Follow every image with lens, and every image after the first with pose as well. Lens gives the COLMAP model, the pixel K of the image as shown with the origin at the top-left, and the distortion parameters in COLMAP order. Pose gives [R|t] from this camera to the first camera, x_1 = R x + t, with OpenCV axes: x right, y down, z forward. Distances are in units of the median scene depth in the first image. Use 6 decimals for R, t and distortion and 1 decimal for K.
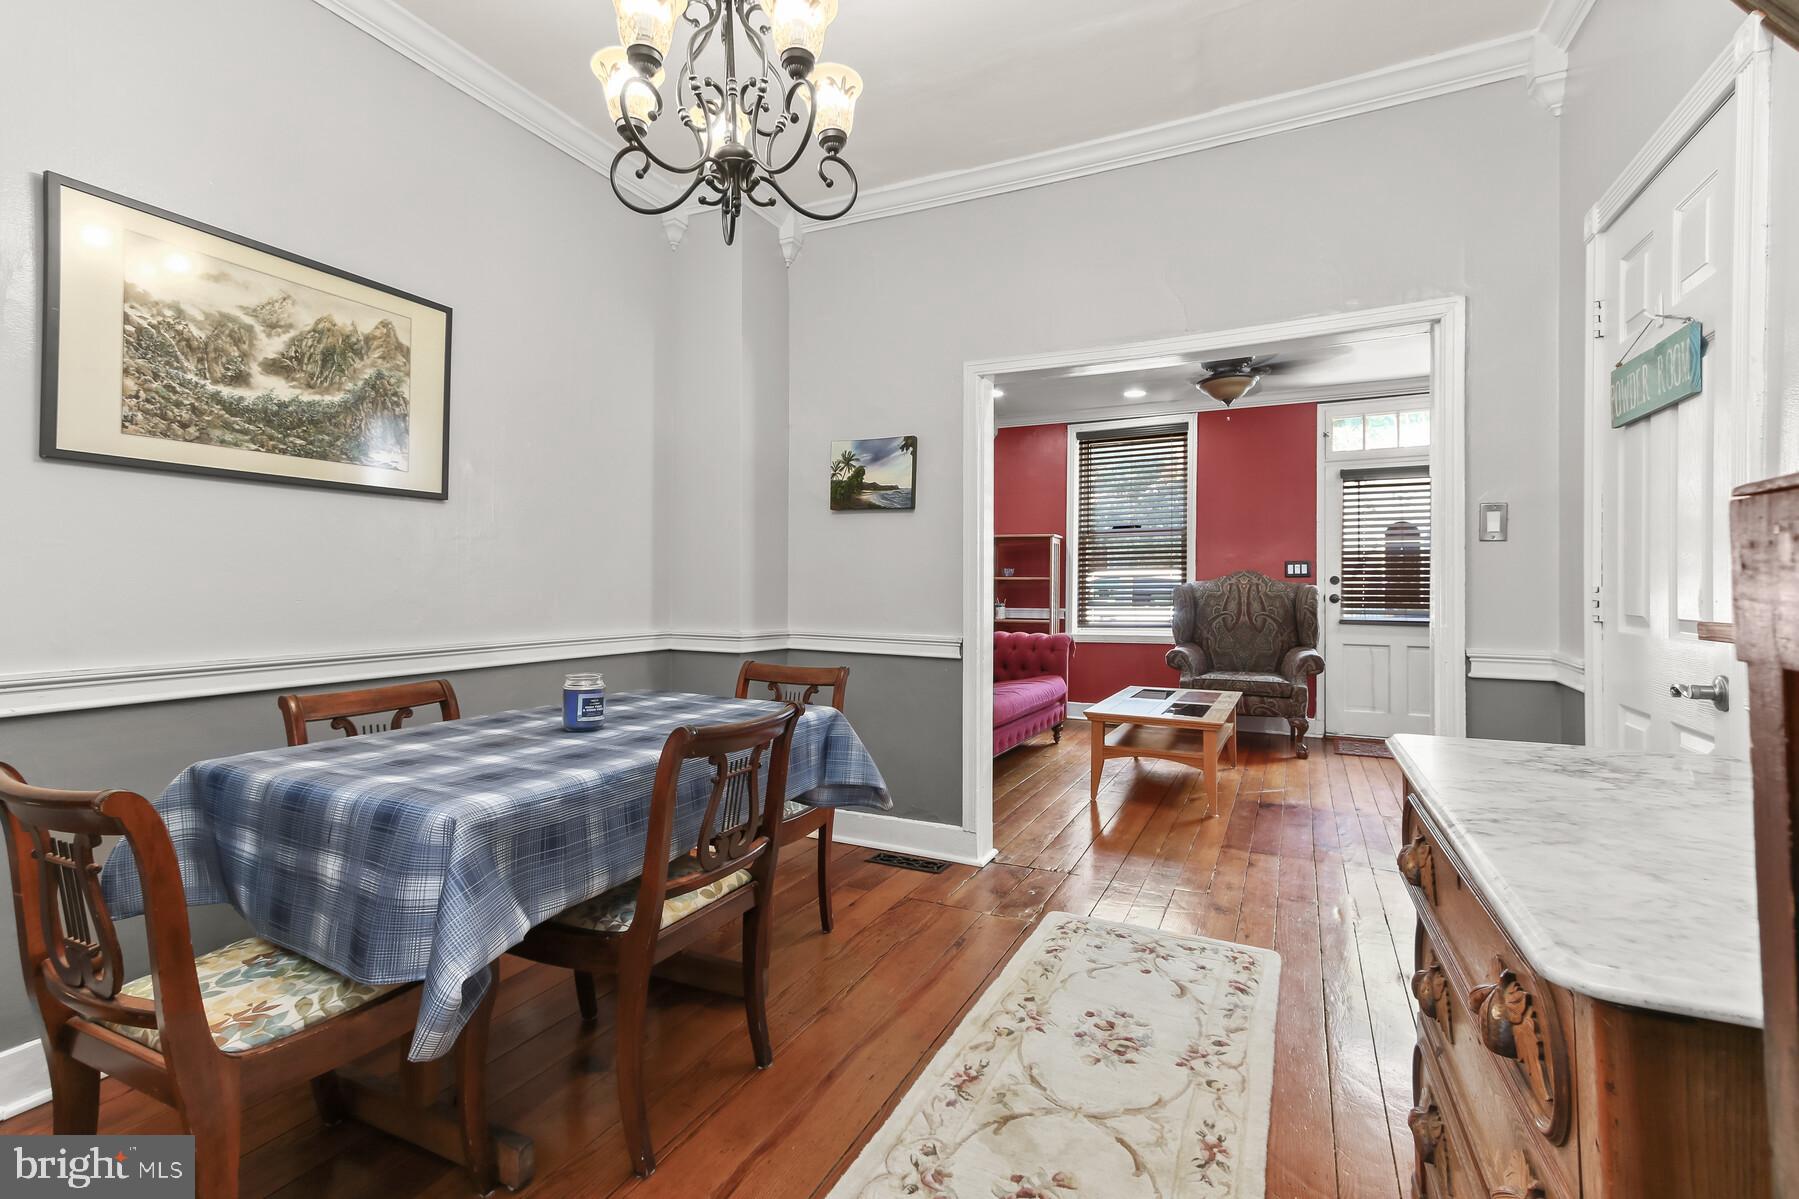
lens RADIAL K [[832.2, 0, 885.9], [0, 832.2, 535.2], [0, 0, 1]] dist [0.018936, 0.003736]
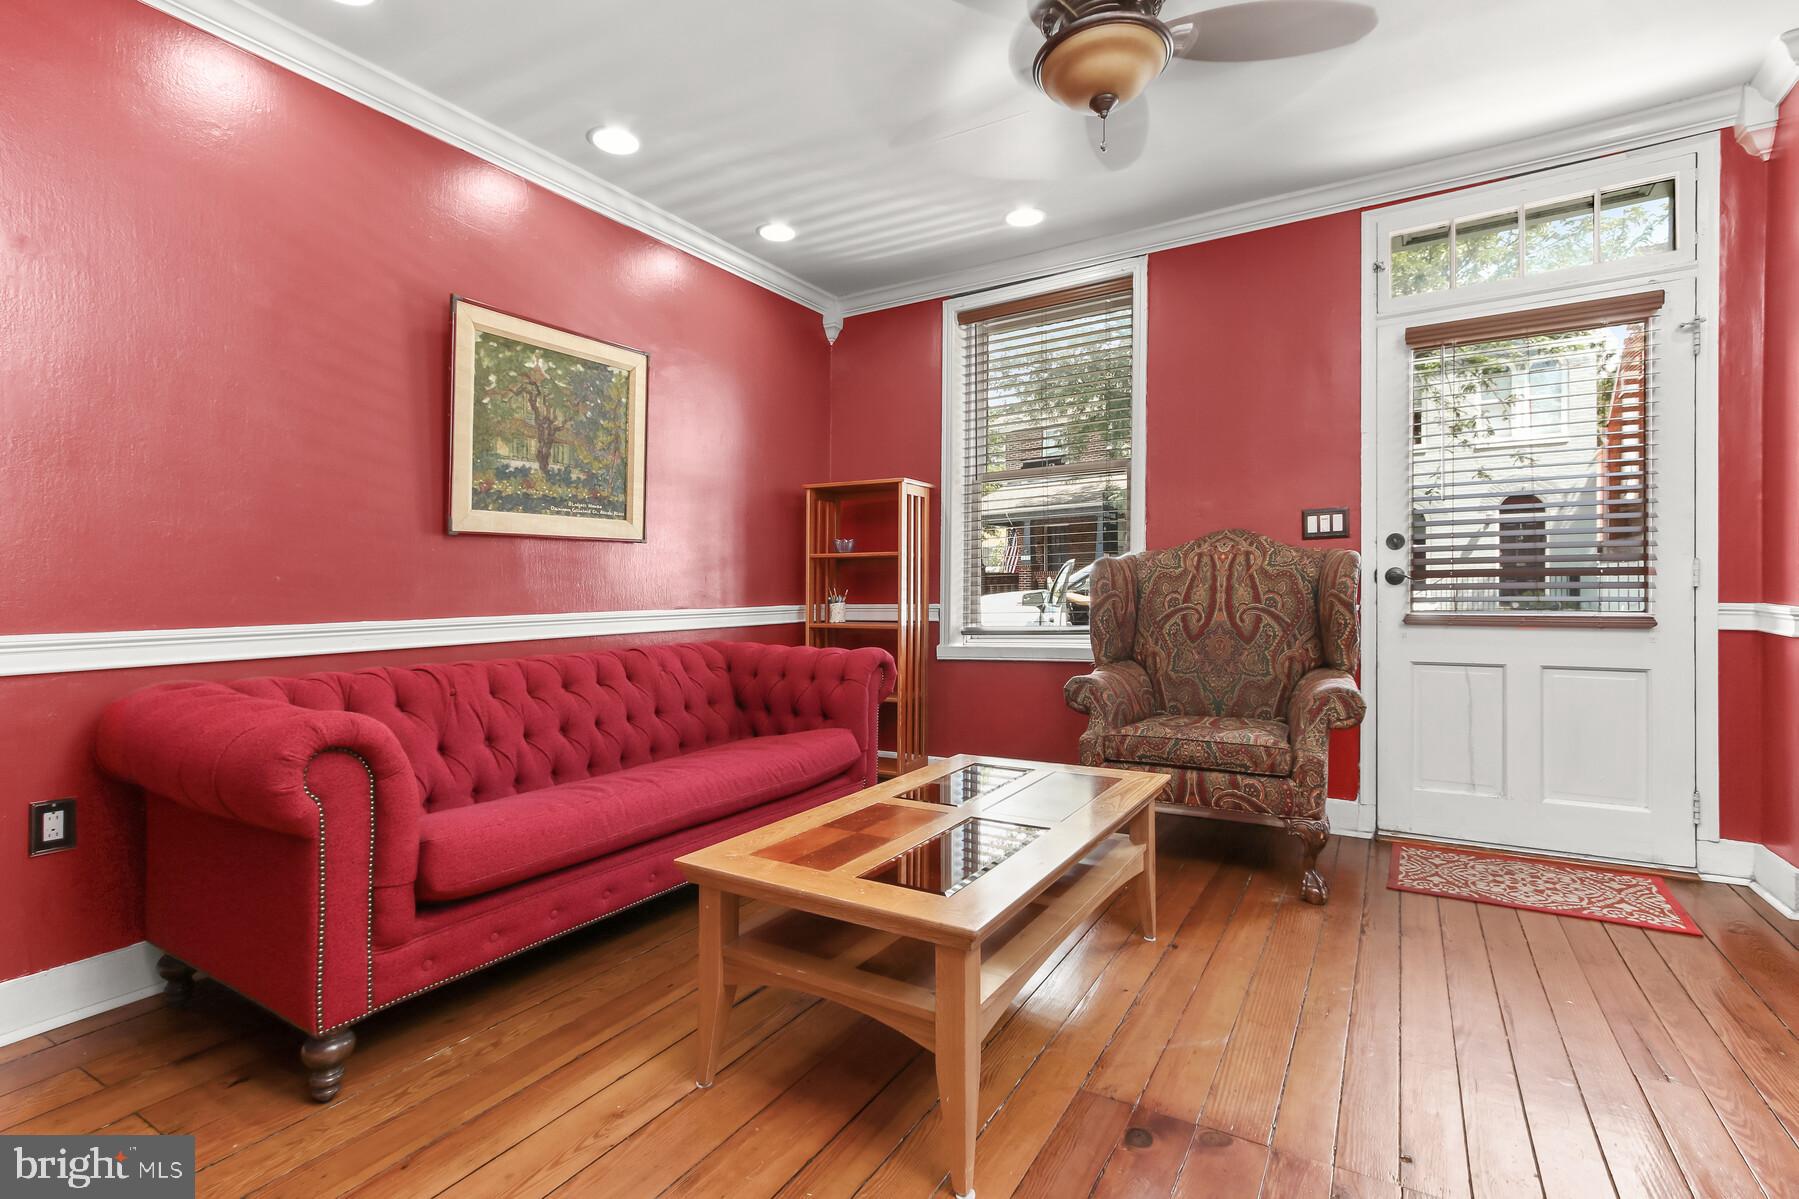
lens RADIAL K [[832.2, 0, 889.4], [0, 832.2, 560.3], [0, 0, 1]] dist [0.018936, 0.003736]
pose [[0.995789, -0.018581, -0.089769, 0.263684], [0.021255, 0.999355, 0.028932, 0.043169], [0.089174, -0.030718, 0.995542, 0.442768]]
